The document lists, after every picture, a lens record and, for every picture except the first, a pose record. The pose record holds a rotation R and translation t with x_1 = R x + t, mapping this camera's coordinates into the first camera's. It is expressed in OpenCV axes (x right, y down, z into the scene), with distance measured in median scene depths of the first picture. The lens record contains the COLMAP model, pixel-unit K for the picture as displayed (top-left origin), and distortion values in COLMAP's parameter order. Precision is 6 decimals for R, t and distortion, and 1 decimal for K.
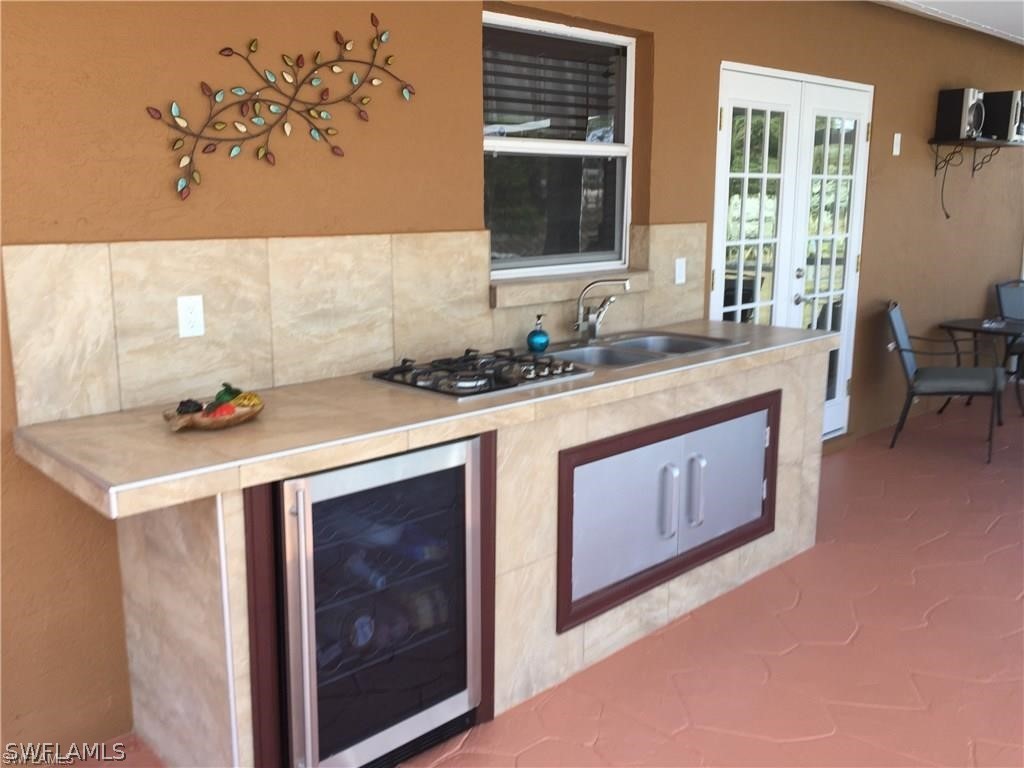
lens RADIAL K [[885.4, 0, 513.8], [0, 885.4, 362.6], [0, 0, 1]] dist [0.046410, -0.001770]
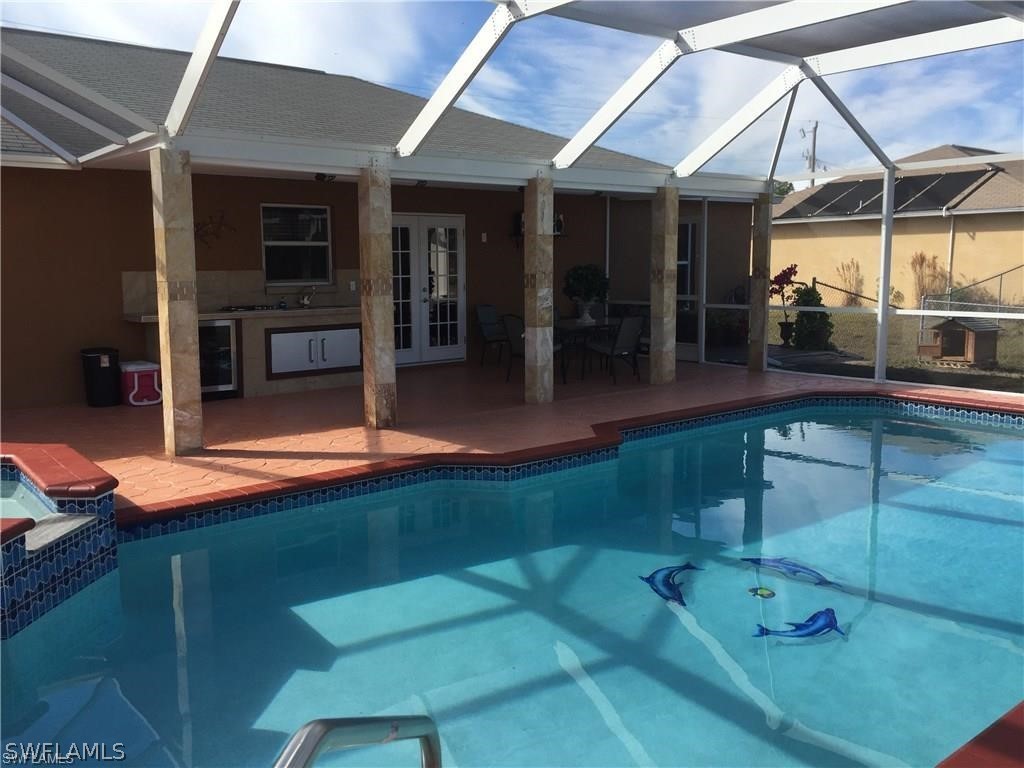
lens RADIAL K [[885.4, 0, 513.8], [0, 885.4, 362.6], [0, 0, 1]] dist [0.046410, -0.001770]
pose [[0.998064, 0.000942, -0.062186, 1.088003], [-0.005252, 0.997591, -0.069169, 0.409234], [0.061971, 0.069362, 0.995665, -2.157737]]
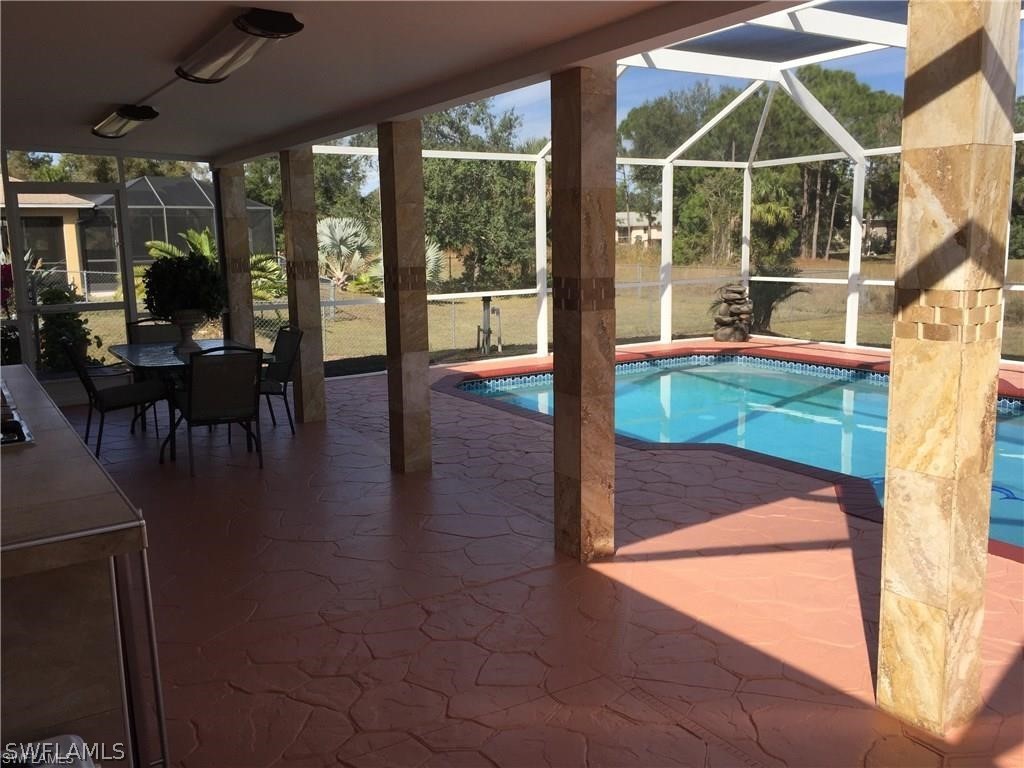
lens RADIAL K [[871.2, 0, 490.4], [0, 871.2, 388.0], [0, 0, 1]] dist [0.024404, 0.003737]
pose [[0.185727, -0.166549, 0.968384, -0.759354], [0.195382, 0.972111, 0.129717, -0.037894], [-0.962980, 0.165112, 0.213088, 0.199605]]
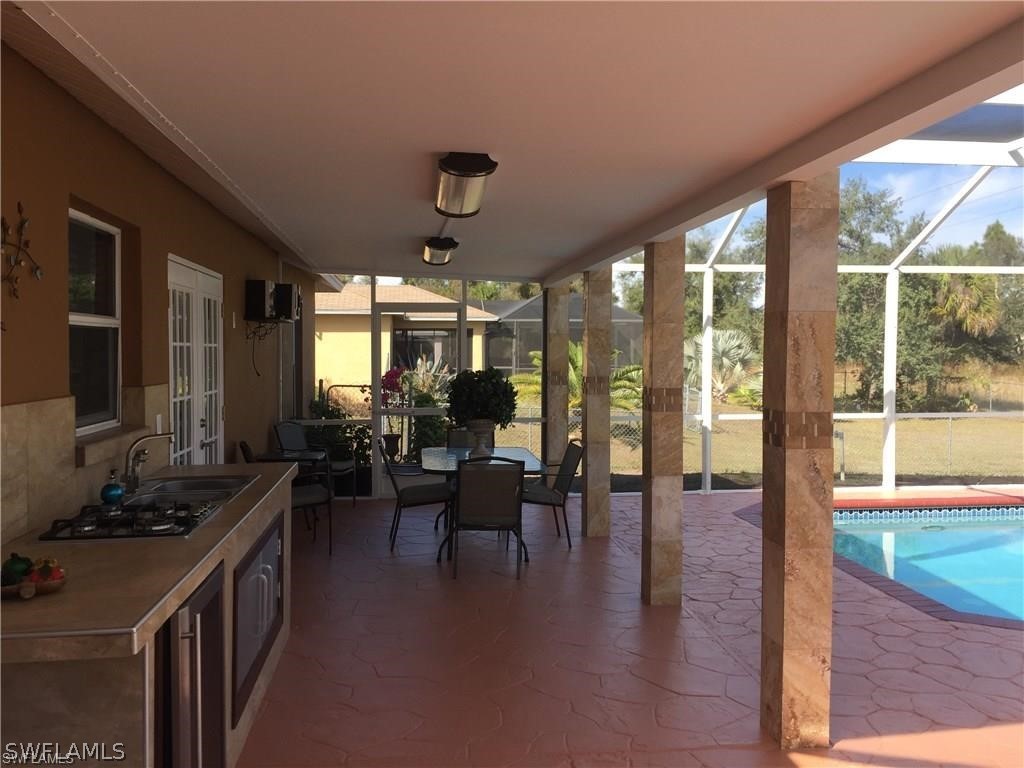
lens RADIAL K [[864.0, 0, 512.0], [0, 864.0, 384.0], [0, 0, 1]] dist [0.116626, -0.170239]
pose [[0.589061, -0.027958, 0.807605, -0.588118], [0.145316, 0.986774, -0.071832, -0.008323], [-0.794915, 0.159672, 0.585333, -0.059677]]
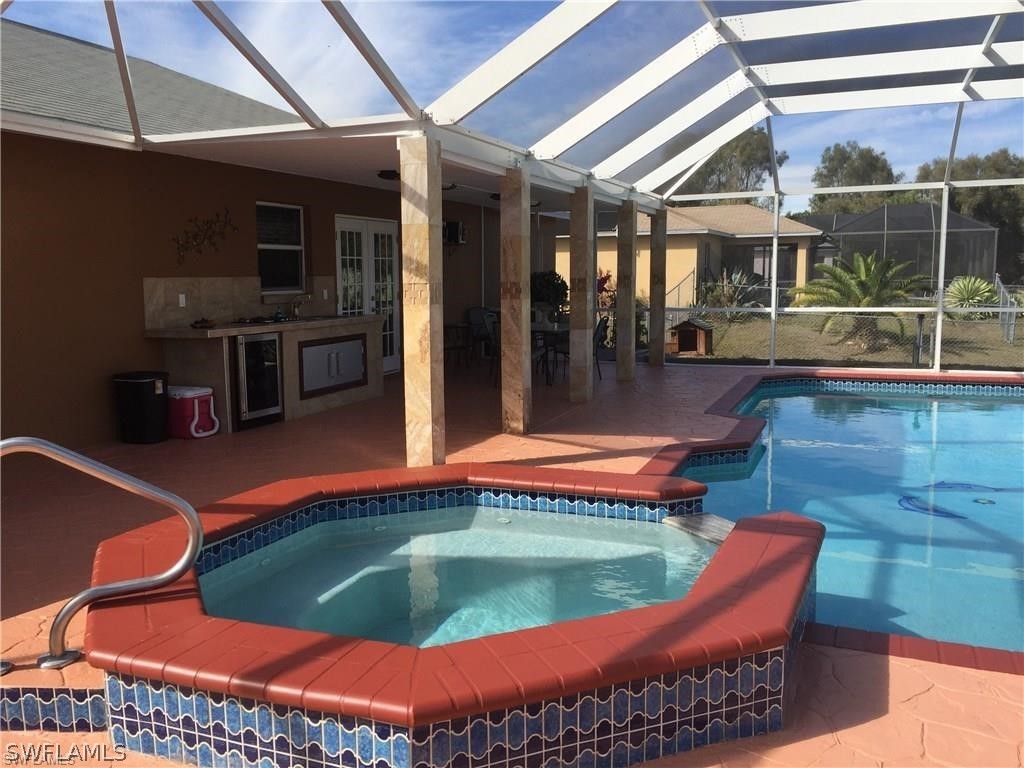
lens RADIAL K [[885.4, 0, 513.8], [0, 885.4, 362.6], [0, 0, 1]] dist [0.046410, -0.001770]
pose [[0.905419, -0.048489, 0.421742, -0.511091], [0.084138, 0.994245, -0.066319, 0.384280], [-0.416099, 0.095531, 0.904287, -1.895339]]
